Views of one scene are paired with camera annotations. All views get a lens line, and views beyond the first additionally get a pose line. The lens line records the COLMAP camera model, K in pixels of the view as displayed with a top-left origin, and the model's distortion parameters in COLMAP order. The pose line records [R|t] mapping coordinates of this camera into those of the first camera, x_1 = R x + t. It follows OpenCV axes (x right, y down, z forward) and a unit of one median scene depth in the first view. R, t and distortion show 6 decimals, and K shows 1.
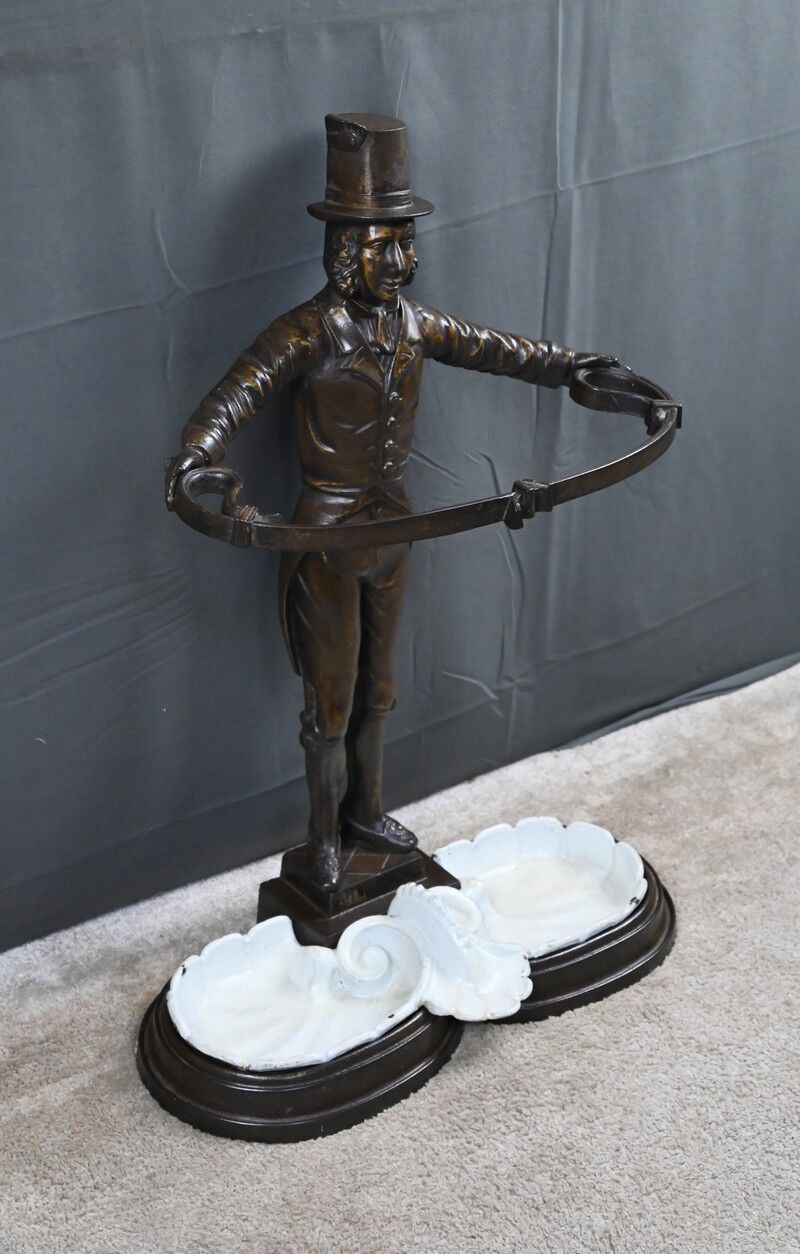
lens RADIAL K [[2047.8, 0, 392.7], [0, 2047.8, 628.9], [0, 0, 1]] dist [-0.025977, 0.000000]
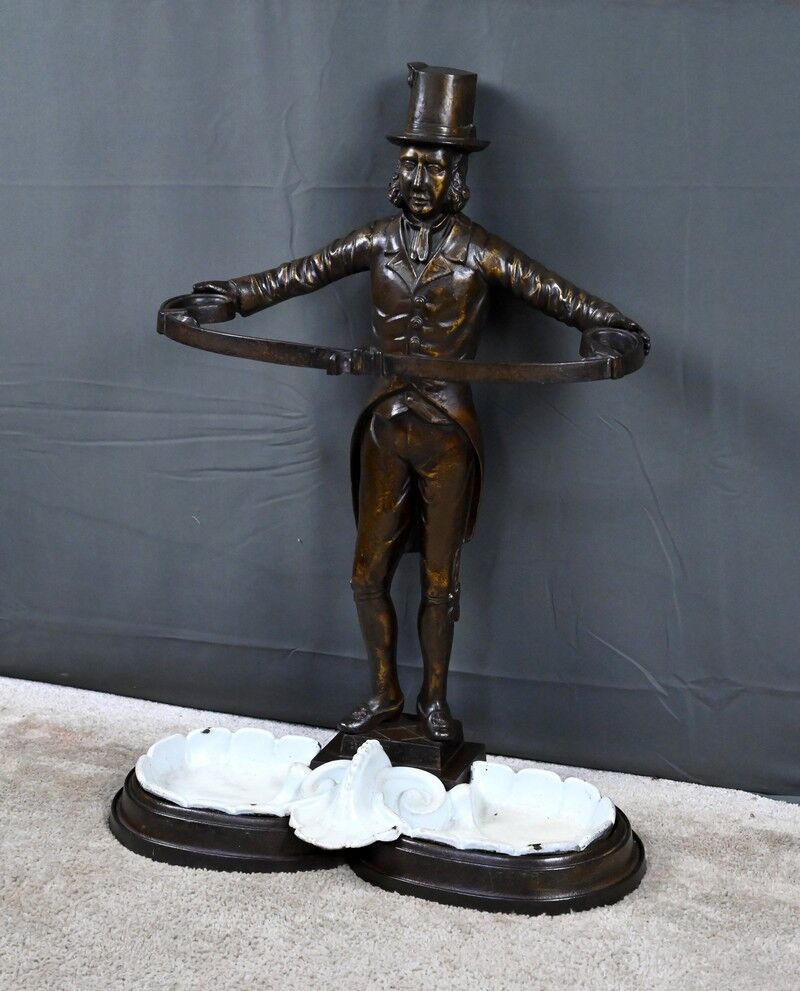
lens RADIAL K [[2083.5, 0, 392.3], [0, 2083.5, 499.5], [0, 0, 1]] dist [-0.009992, 0.000000]
pose [[0.572242, 0.208317, -0.793185, 0.938433], [-0.386294, 0.921648, -0.036635, 0.042680], [0.723406, 0.327367, 0.607877, 0.280884]]
